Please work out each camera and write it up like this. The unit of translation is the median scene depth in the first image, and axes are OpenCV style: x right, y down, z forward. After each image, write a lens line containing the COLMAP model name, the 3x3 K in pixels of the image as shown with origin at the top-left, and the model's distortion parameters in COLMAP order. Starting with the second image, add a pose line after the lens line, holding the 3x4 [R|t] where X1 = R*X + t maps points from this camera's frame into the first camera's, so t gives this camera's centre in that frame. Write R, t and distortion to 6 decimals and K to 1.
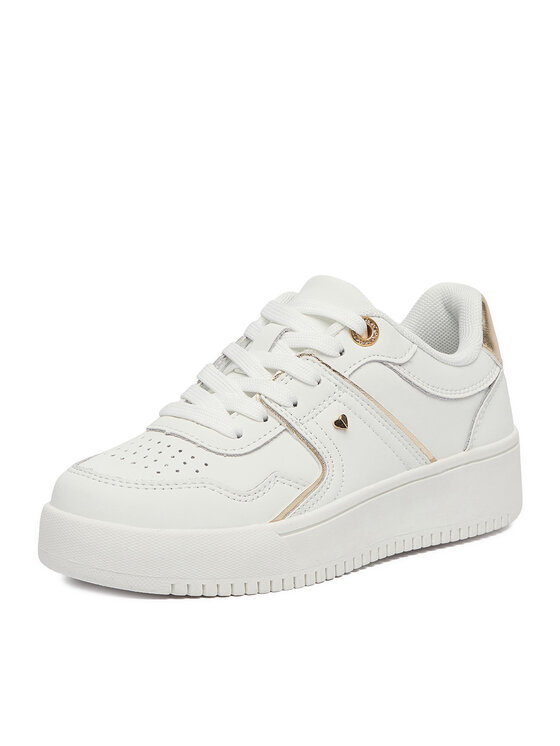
lens RADIAL K [[1587.5, 0, 280.0], [0, 1587.5, 373.0], [0, 0, 1]] dist [-0.013287, -0.056577]
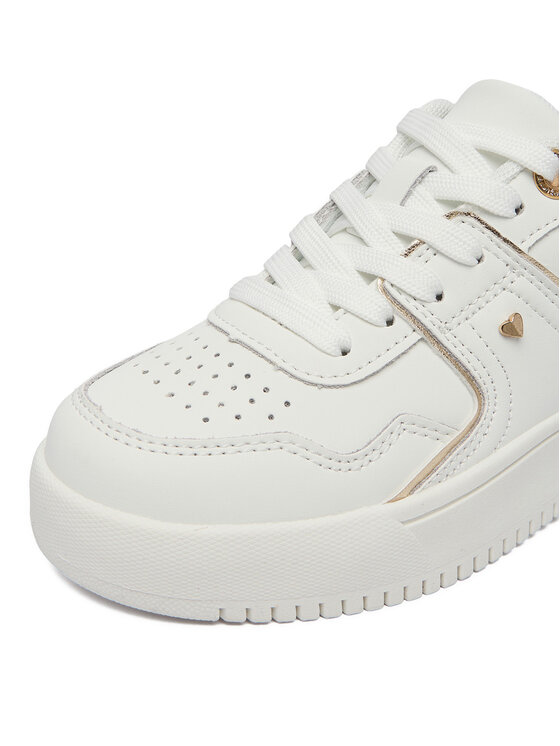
lens RADIAL K [[1222.4, 0, 280.0], [0, 1222.4, 373.0], [0, 0, 1]] dist [-0.120103, -0.079254]
pose [[0.992215, 0.045914, -0.115763, 0.004292], [-0.019199, 0.974839, 0.222081, -0.055768], [0.123047, -0.218129, 0.968132, 0.529741]]
